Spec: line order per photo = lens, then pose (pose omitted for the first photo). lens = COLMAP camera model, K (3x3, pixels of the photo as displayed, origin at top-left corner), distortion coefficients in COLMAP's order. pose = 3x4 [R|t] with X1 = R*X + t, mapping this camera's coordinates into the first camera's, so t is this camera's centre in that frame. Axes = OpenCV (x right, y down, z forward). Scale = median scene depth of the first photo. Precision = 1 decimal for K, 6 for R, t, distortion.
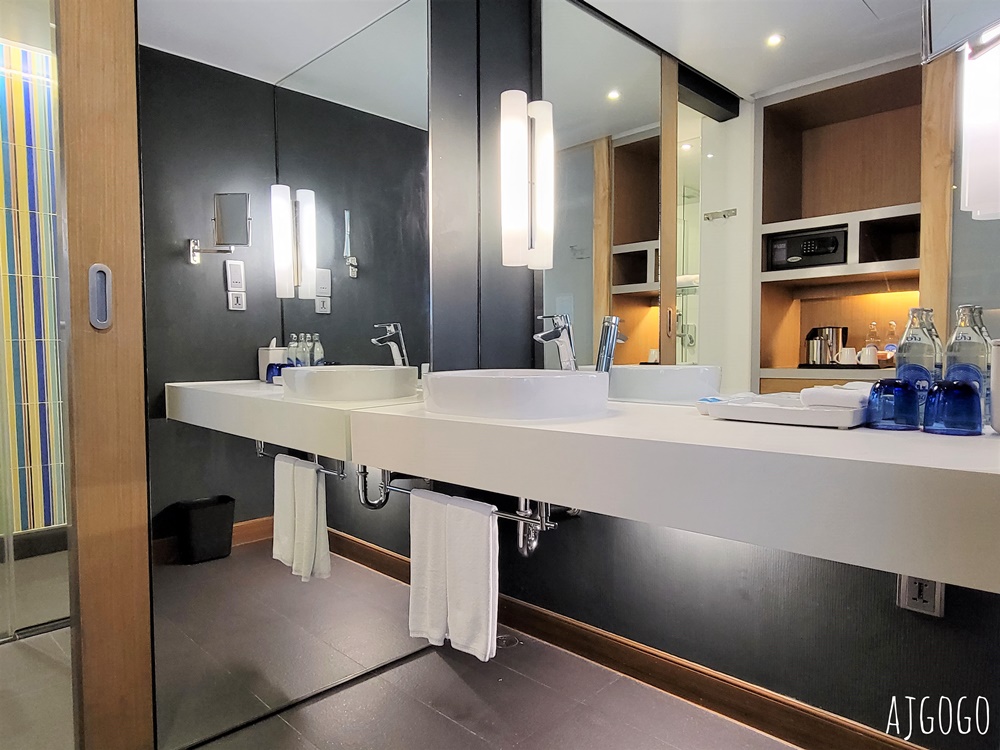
lens RADIAL K [[640.9, 0, 503.8], [0, 640.9, 382.1], [0, 0, 1]] dist [0.001957, -0.001740]
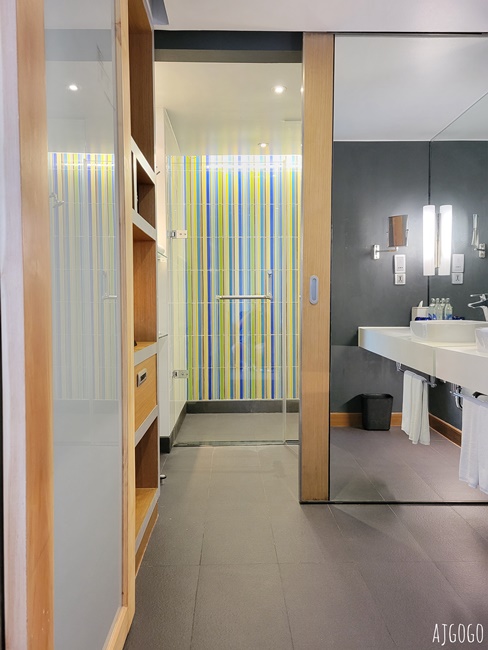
lens RADIAL K [[483.6, 0, 244.0], [0, 483.6, 325.0], [0, 0, 1]] dist [0.065796, -0.044321]
pose [[0.714180, 0.034001, -0.699135, 0.188678], [-0.034668, 0.999312, 0.013186, -0.009704], [0.699103, 0.014821, 0.714868, -0.191498]]
